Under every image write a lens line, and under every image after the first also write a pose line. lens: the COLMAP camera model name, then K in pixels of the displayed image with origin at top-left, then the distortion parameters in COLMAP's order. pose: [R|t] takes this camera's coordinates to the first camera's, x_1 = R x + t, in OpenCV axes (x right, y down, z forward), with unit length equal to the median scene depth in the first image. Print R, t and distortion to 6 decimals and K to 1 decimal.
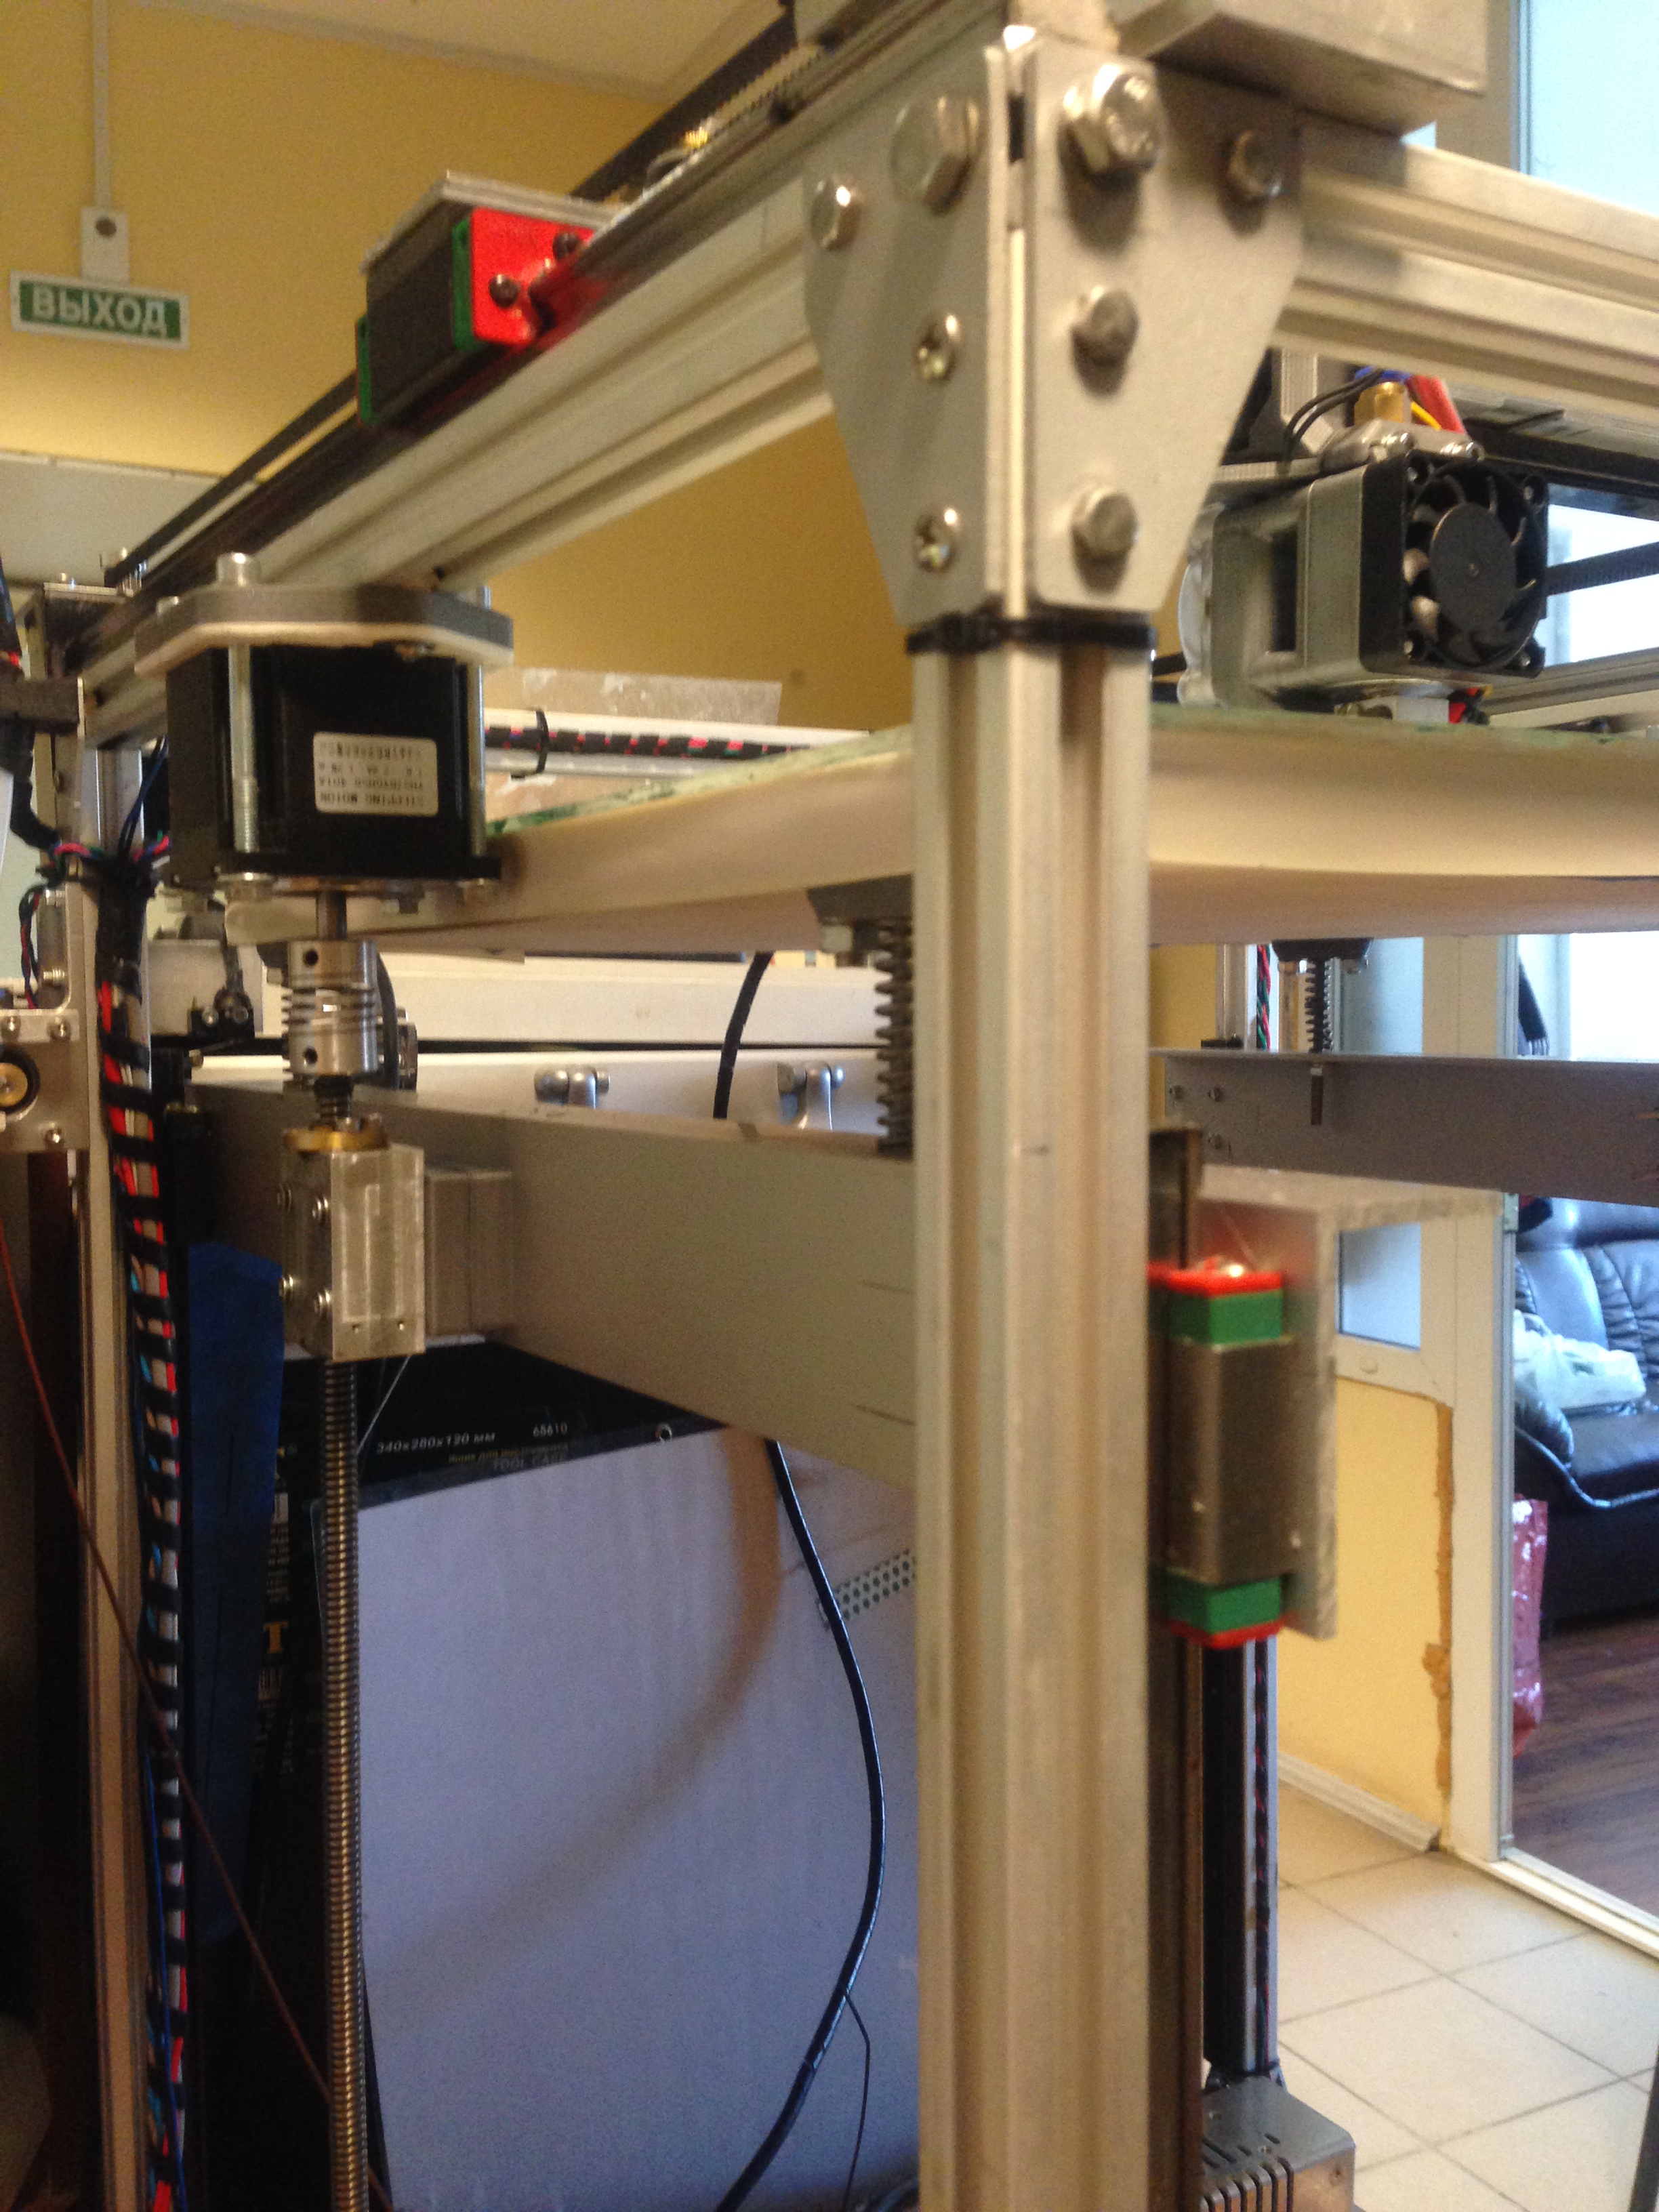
lens RADIAL K [[2042.2, 0, 829.5], [0, 2042.2, 1106.0], [0, 0, 1]] dist [0.176016, -0.328142]
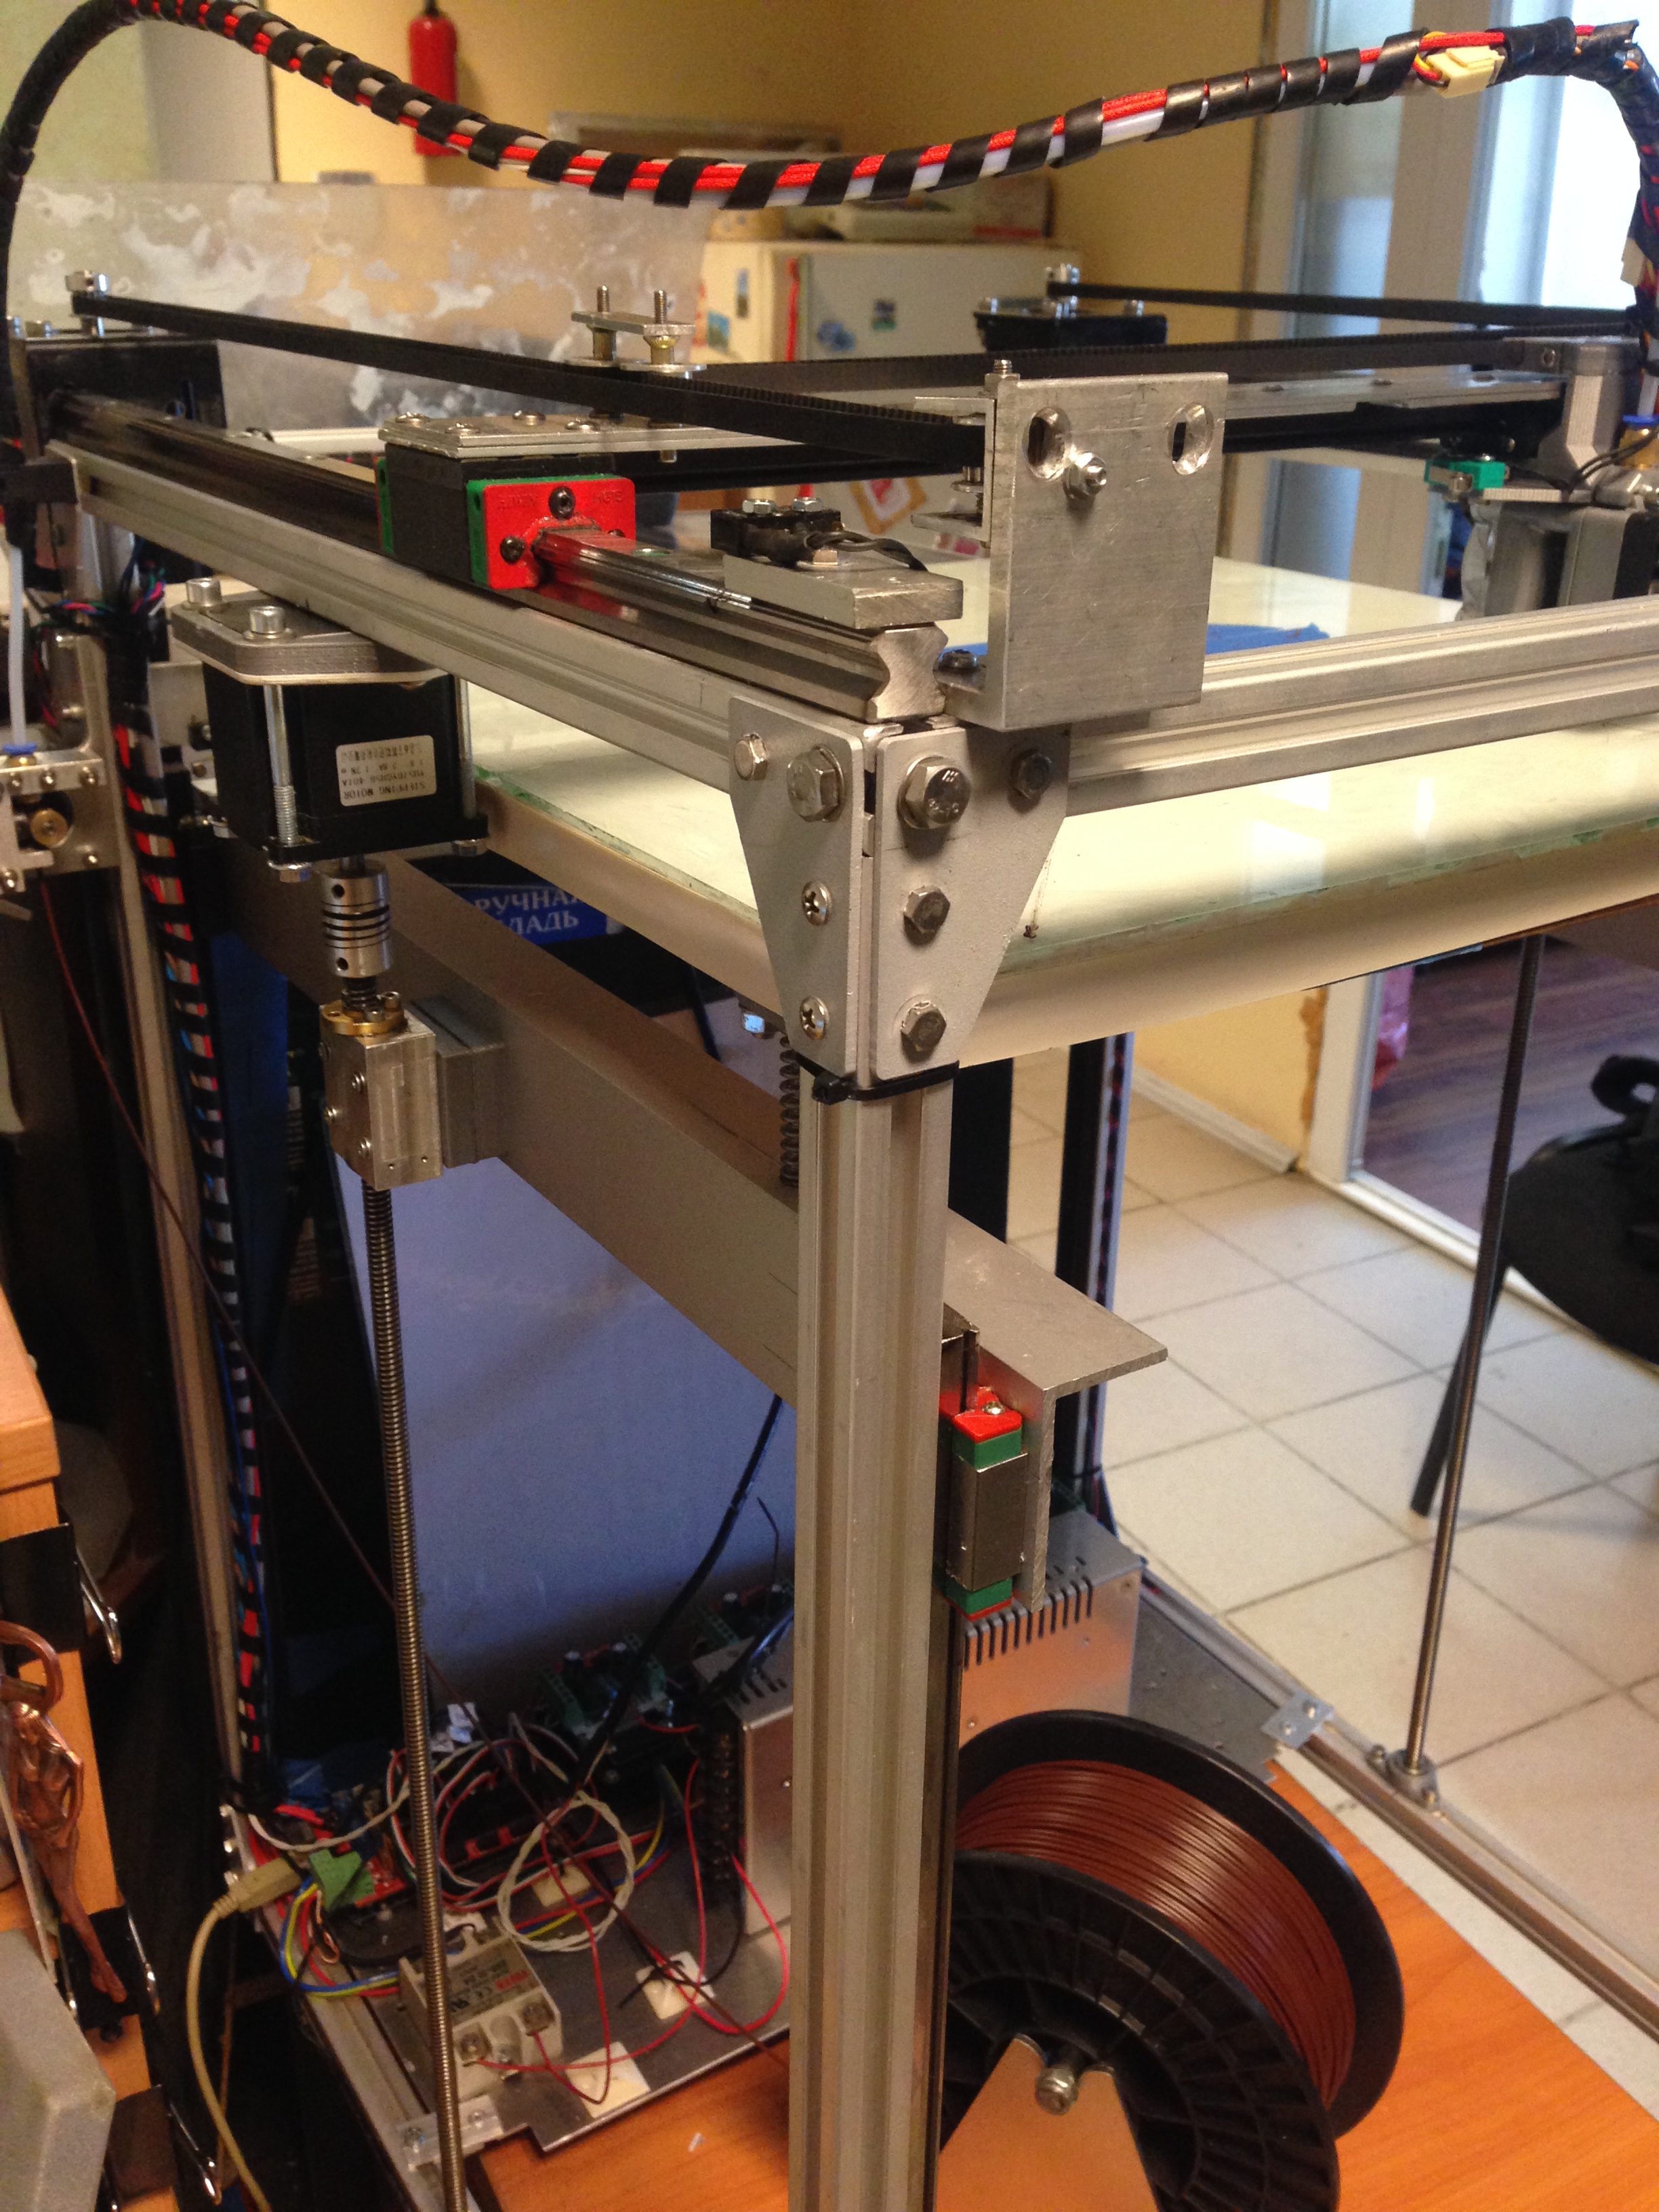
lens RADIAL K [[2068.3, 0, 829.5], [0, 2068.3, 1106.0], [0, 0, 1]] dist [0.087187, -0.003369]
pose [[0.999388, 0.008388, 0.033970, 0.003959], [-0.019547, 0.939065, 0.343184, -0.261223], [-0.029022, -0.343637, 0.938654, -0.163173]]
